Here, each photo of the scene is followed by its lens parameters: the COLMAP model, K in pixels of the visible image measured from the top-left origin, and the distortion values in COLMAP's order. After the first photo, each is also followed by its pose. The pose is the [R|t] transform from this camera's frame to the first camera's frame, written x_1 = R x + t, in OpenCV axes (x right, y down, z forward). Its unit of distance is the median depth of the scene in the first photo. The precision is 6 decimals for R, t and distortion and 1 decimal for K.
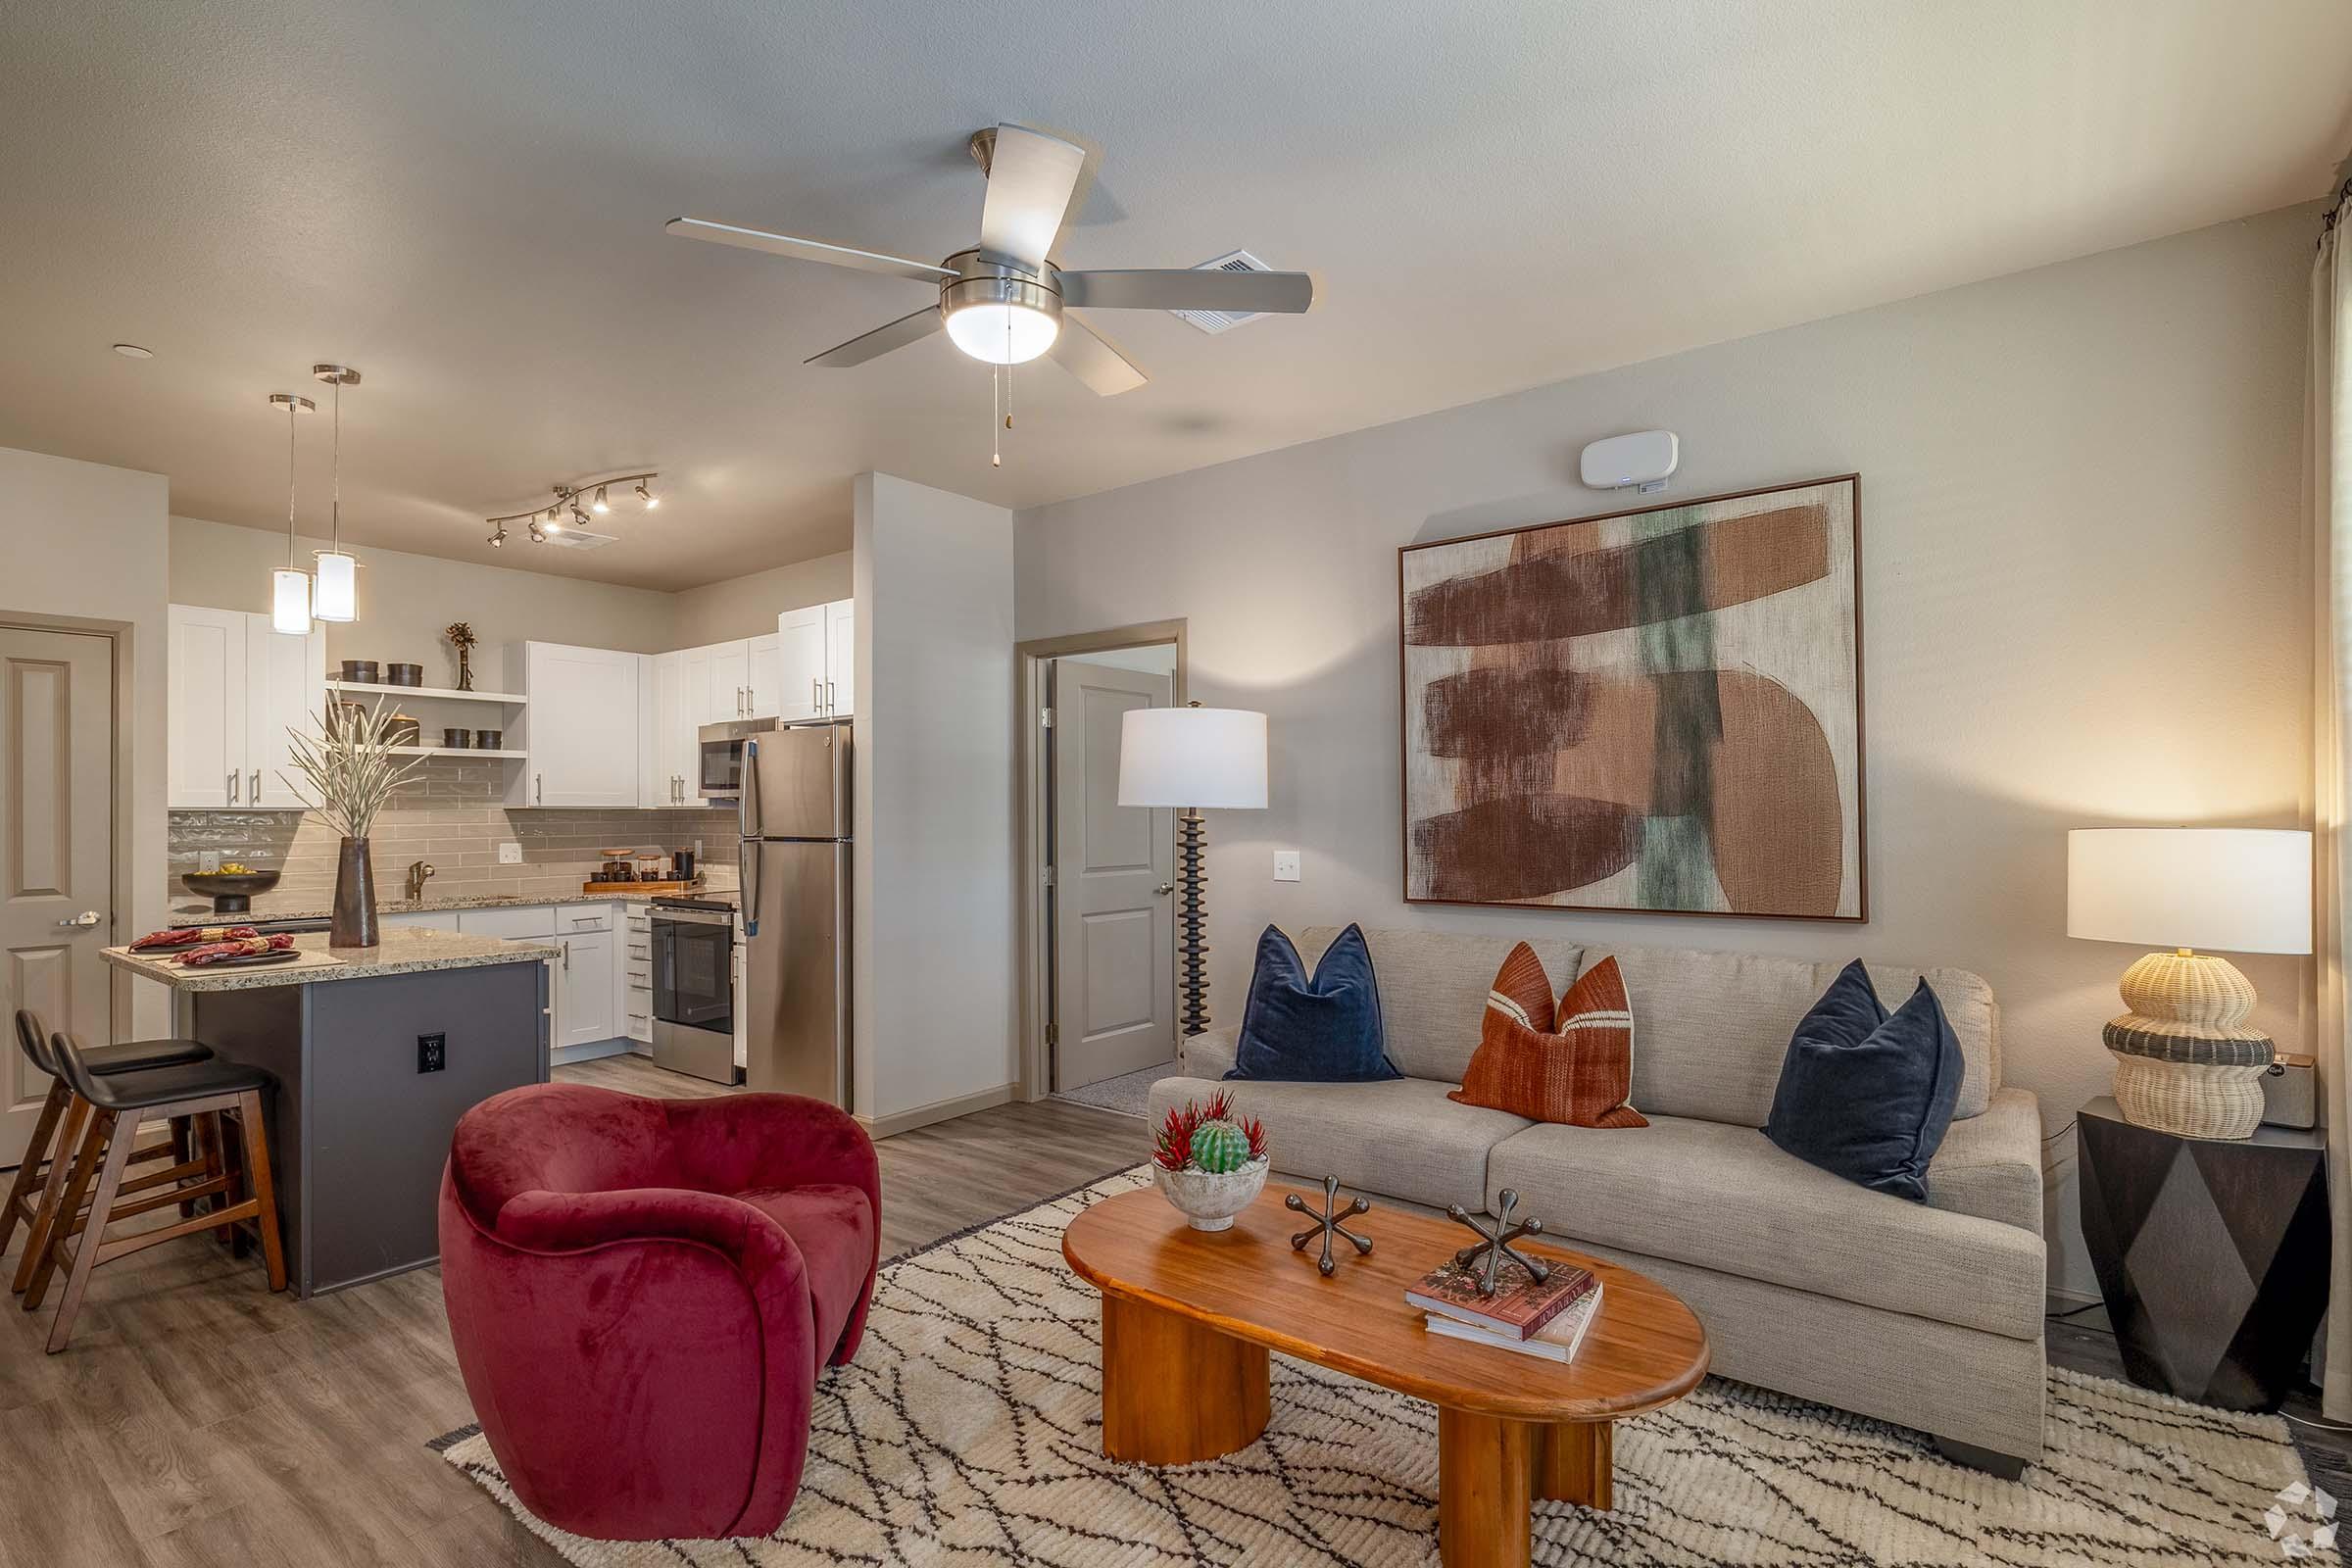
lens RADIAL K [[1101.9, 0, 1168.5], [0, 1101.9, 816.3], [0, 0, 1]] dist [-0.003123, -0.000707]
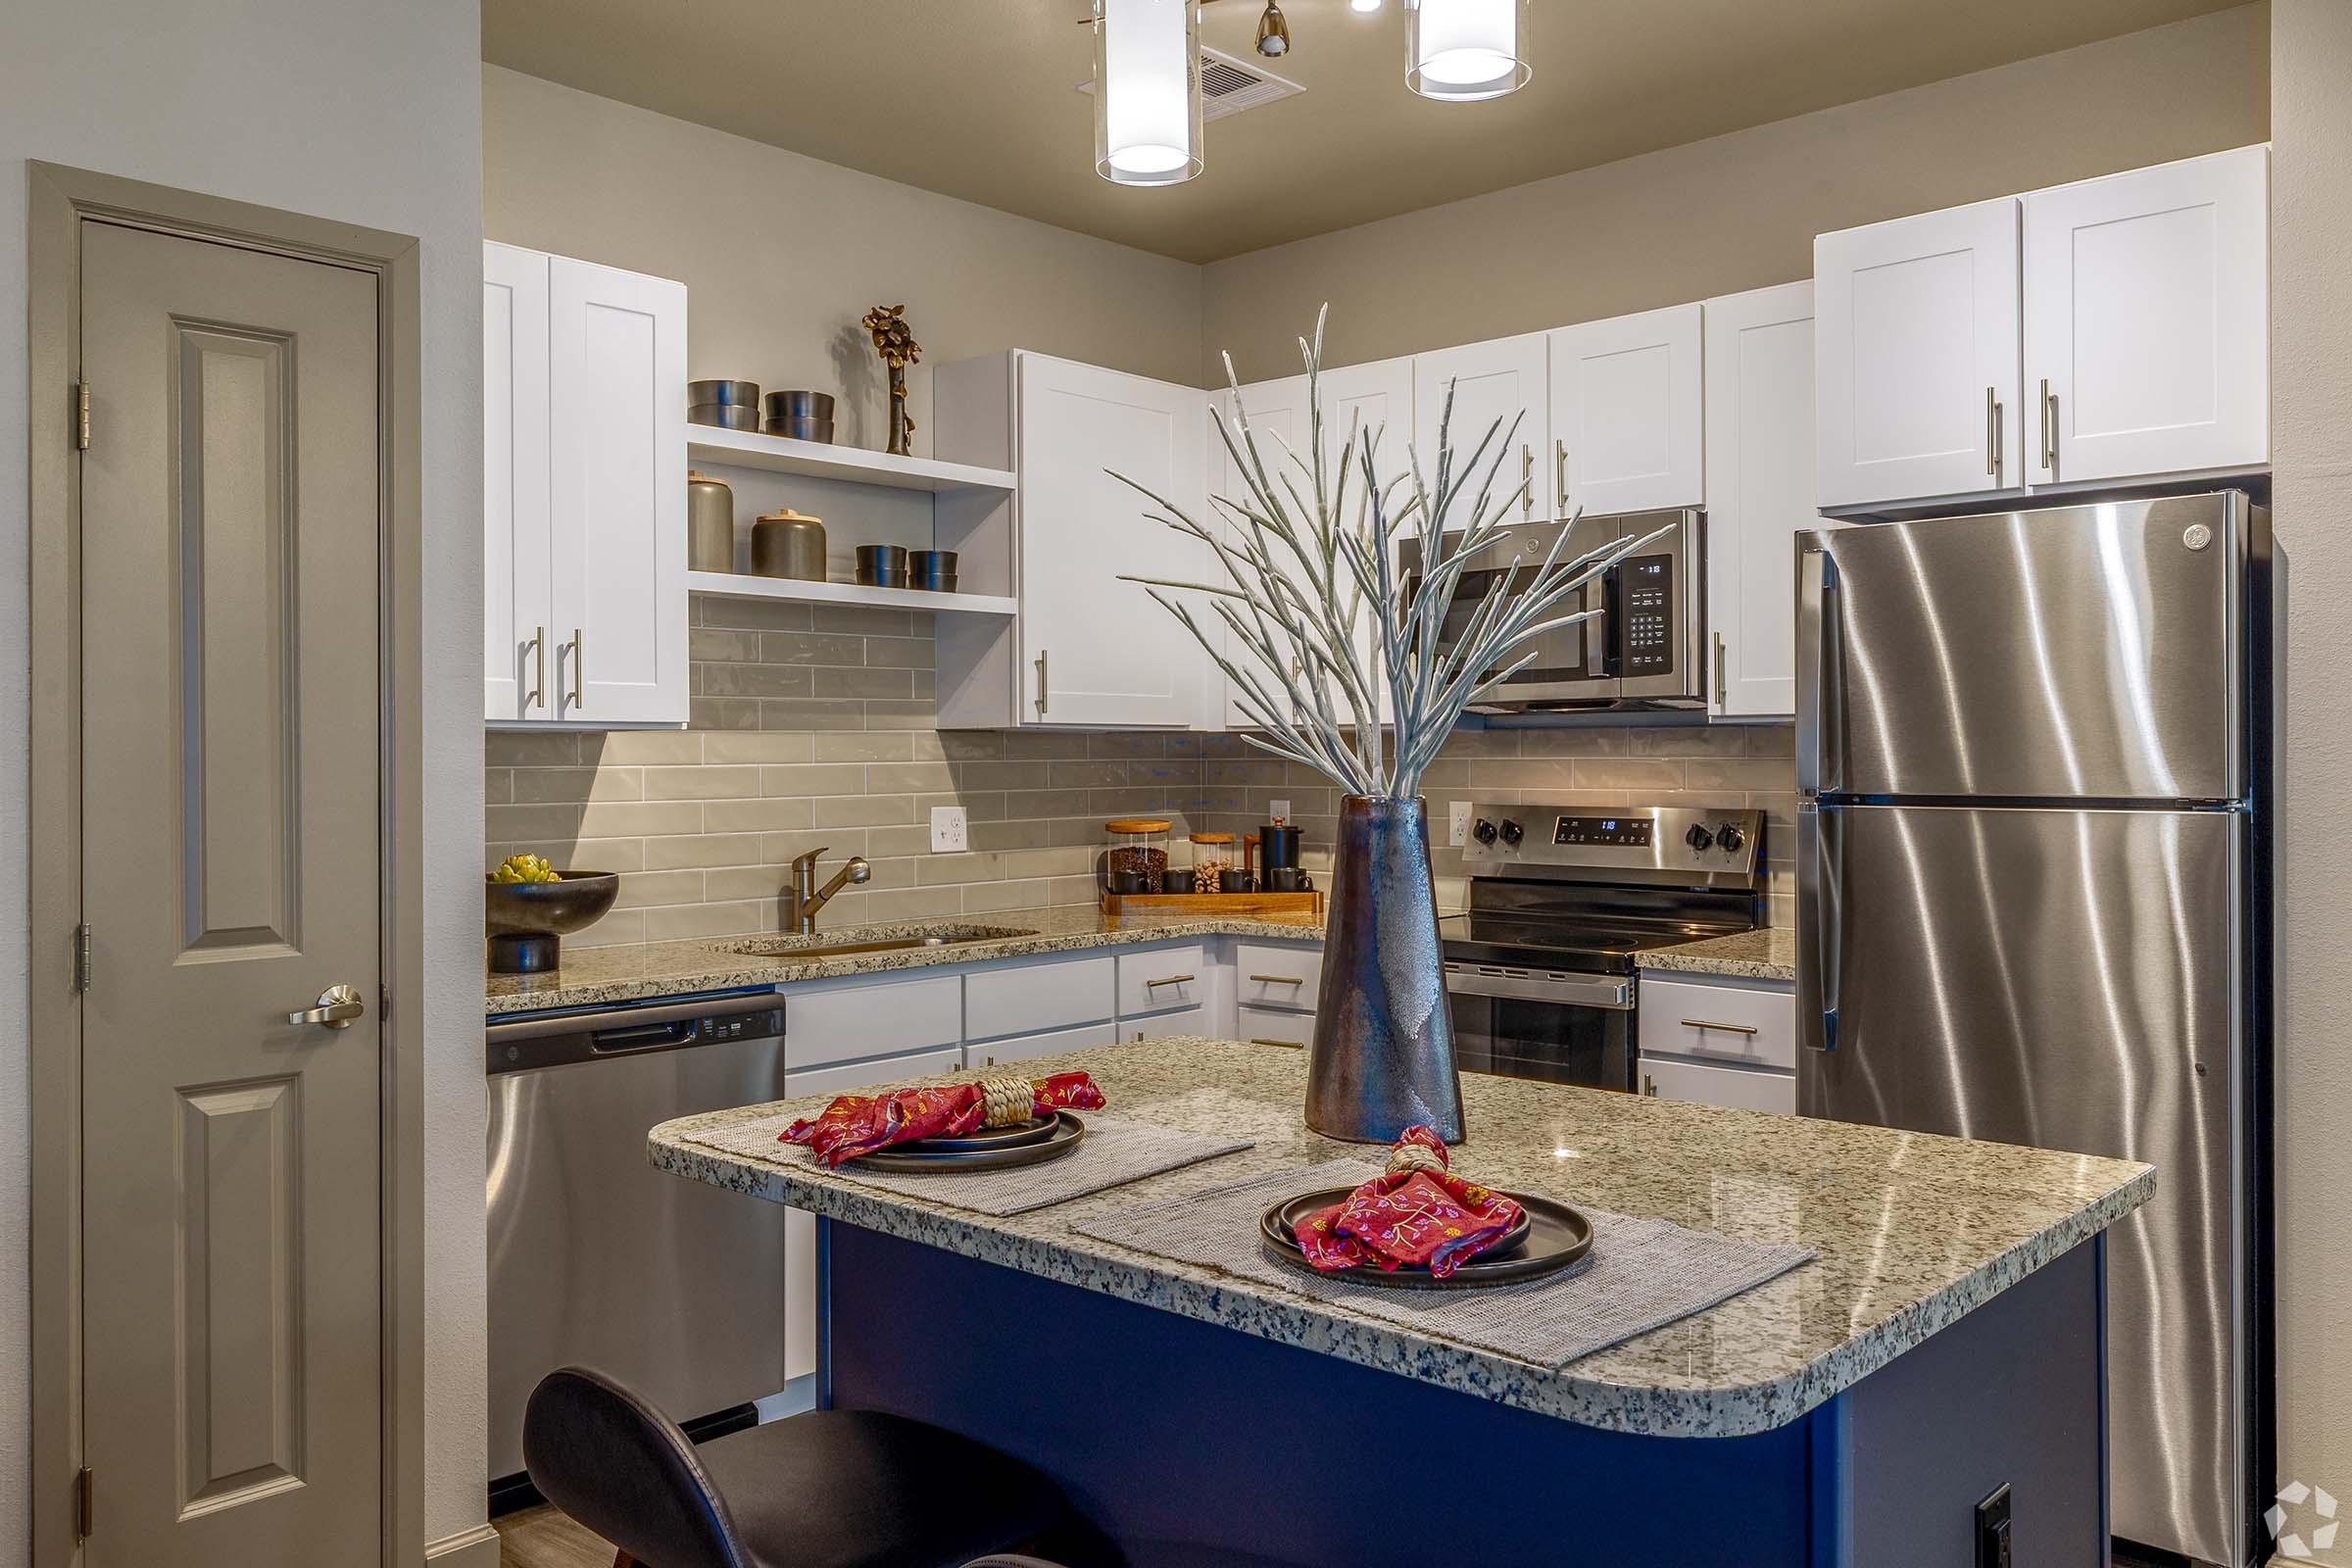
lens RADIAL K [[1836.8, 0, 1194.4], [0, 1836.8, 770.3], [0, 0, 1]] dist [0.007040, -0.004741]
pose [[0.997006, 0.001981, -0.077305, -0.463246], [-0.001396, 0.999970, 0.007623, 0.004446], [0.077318, -0.007492, 0.996978, 0.278791]]
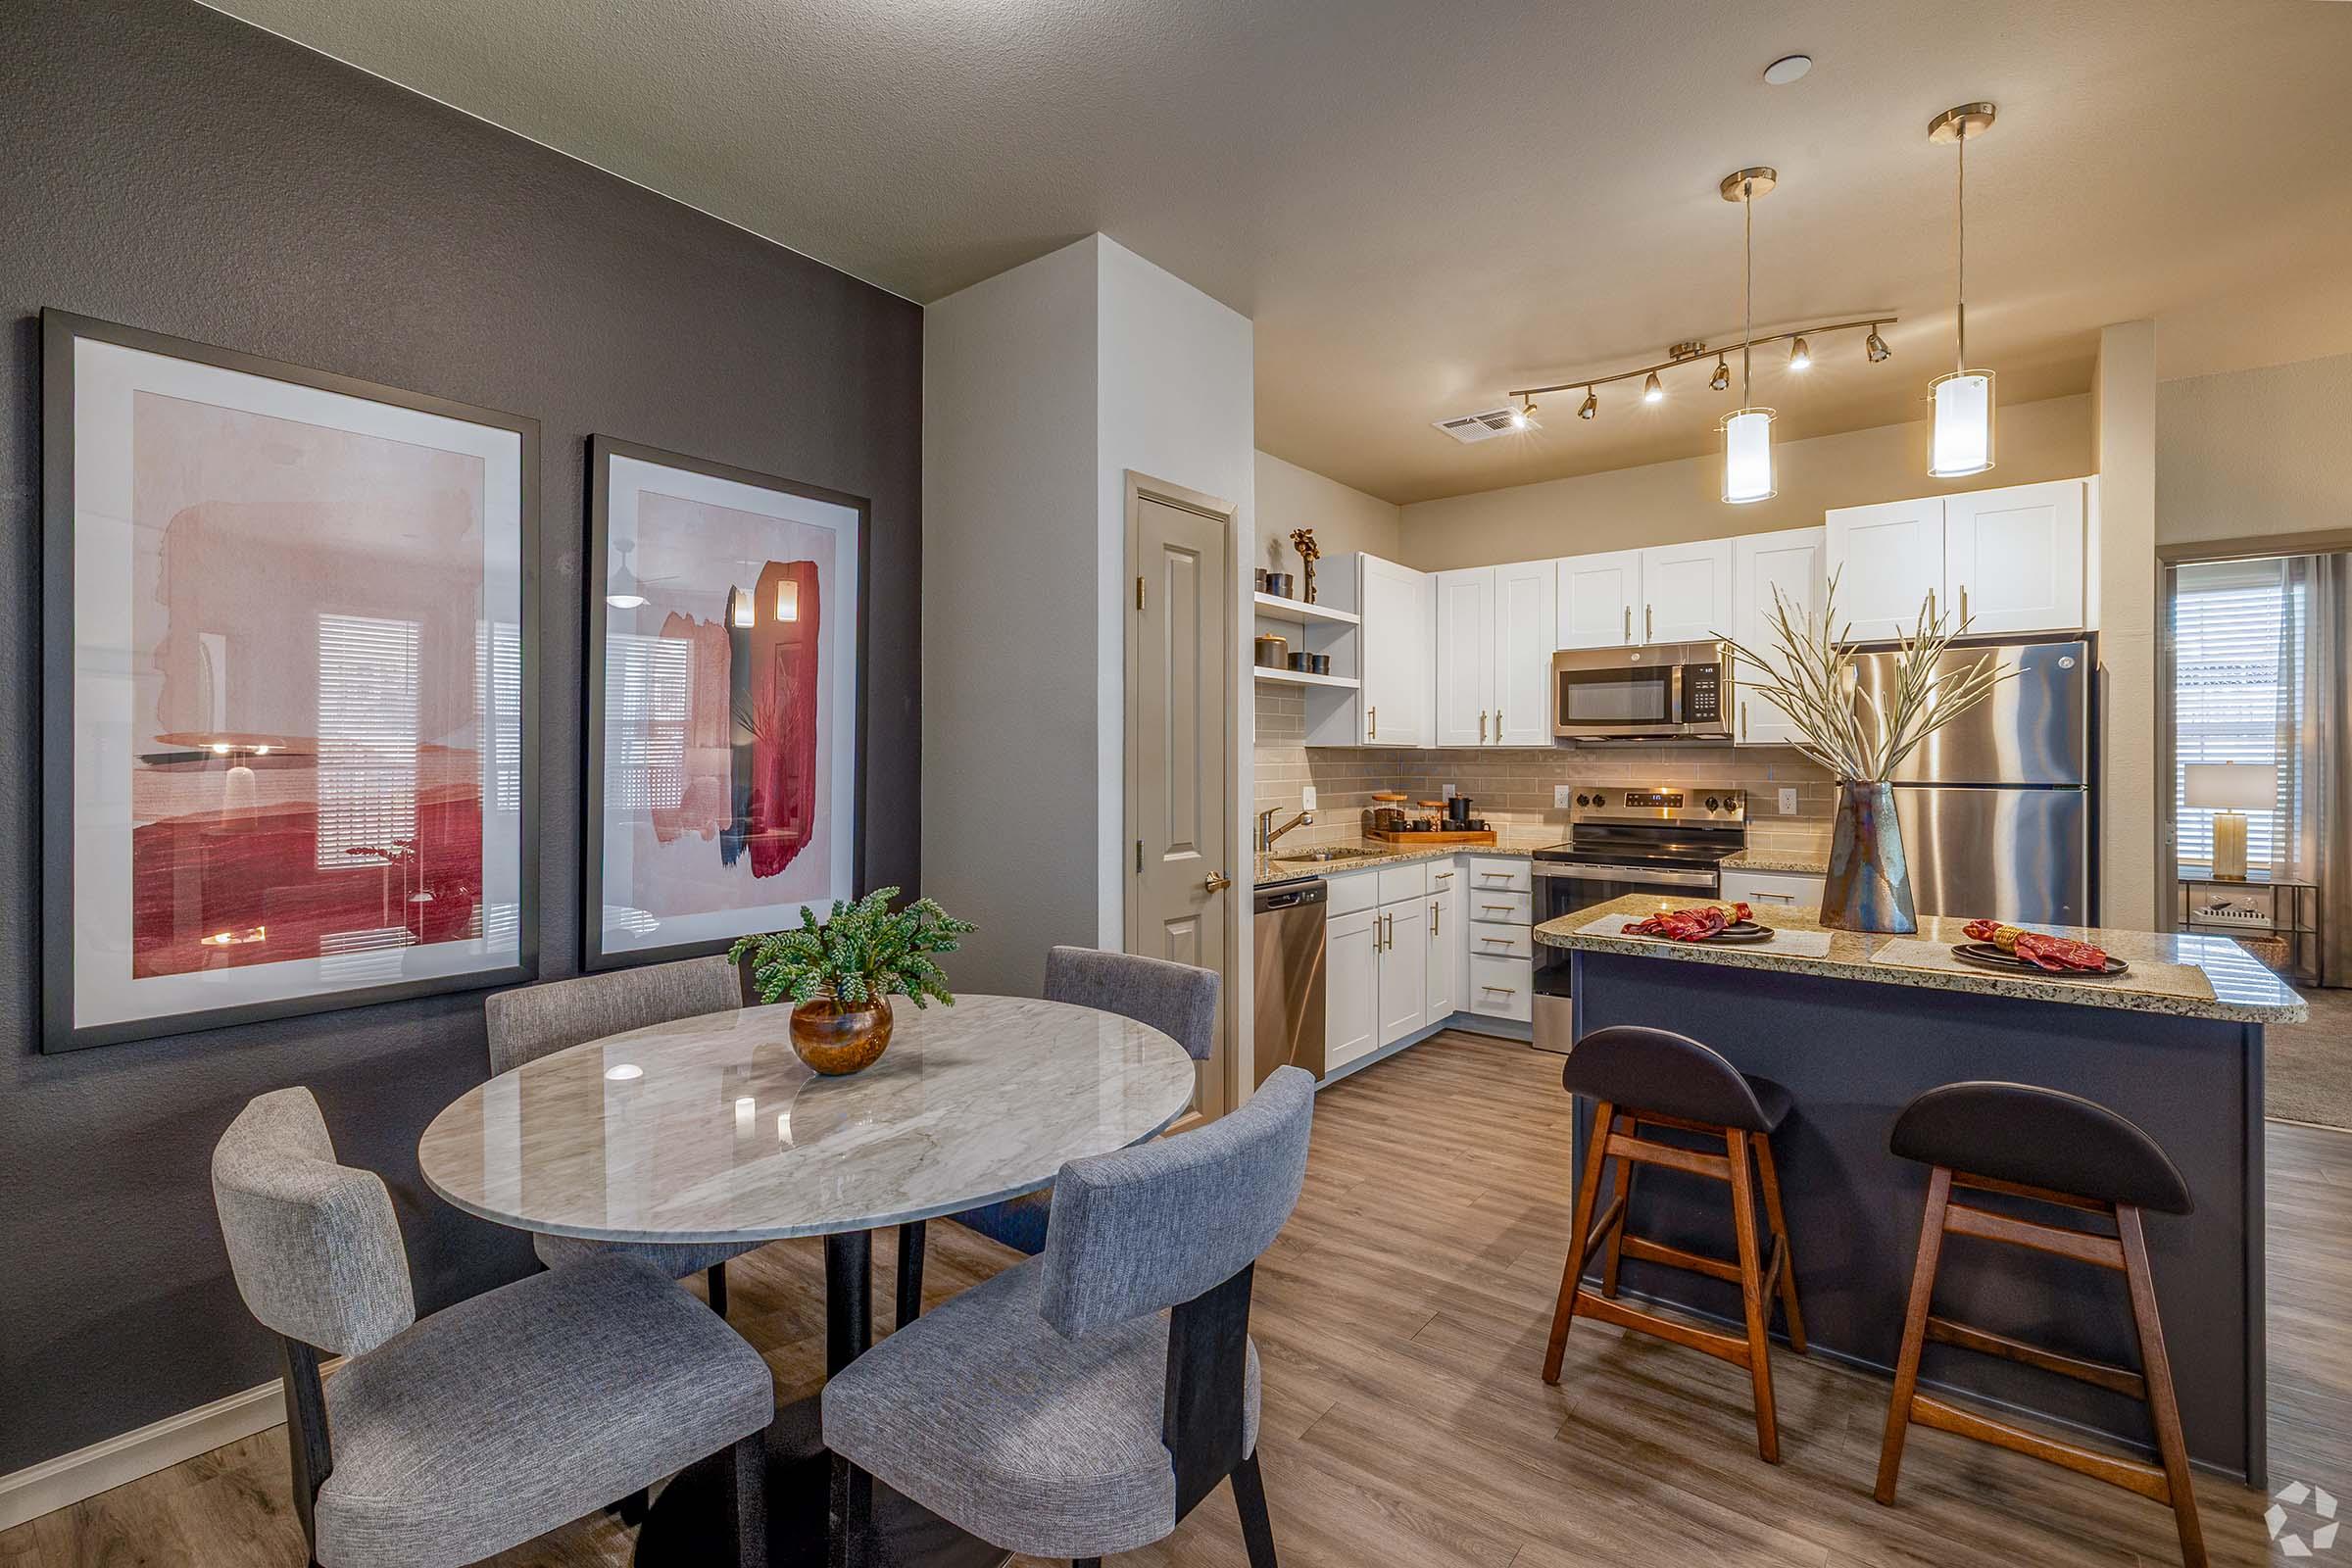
lens RADIAL K [[1056.5, 0, 1180.5], [0, 1056.5, 766.2], [0, 0, 1]] dist [0.009536, -0.000344]
pose [[0.999972, 0.007191, -0.001901, -0.732655], [-0.007183, 0.999965, 0.004360, 0.006140], [0.001933, -0.004346, 0.999989, 0.180945]]
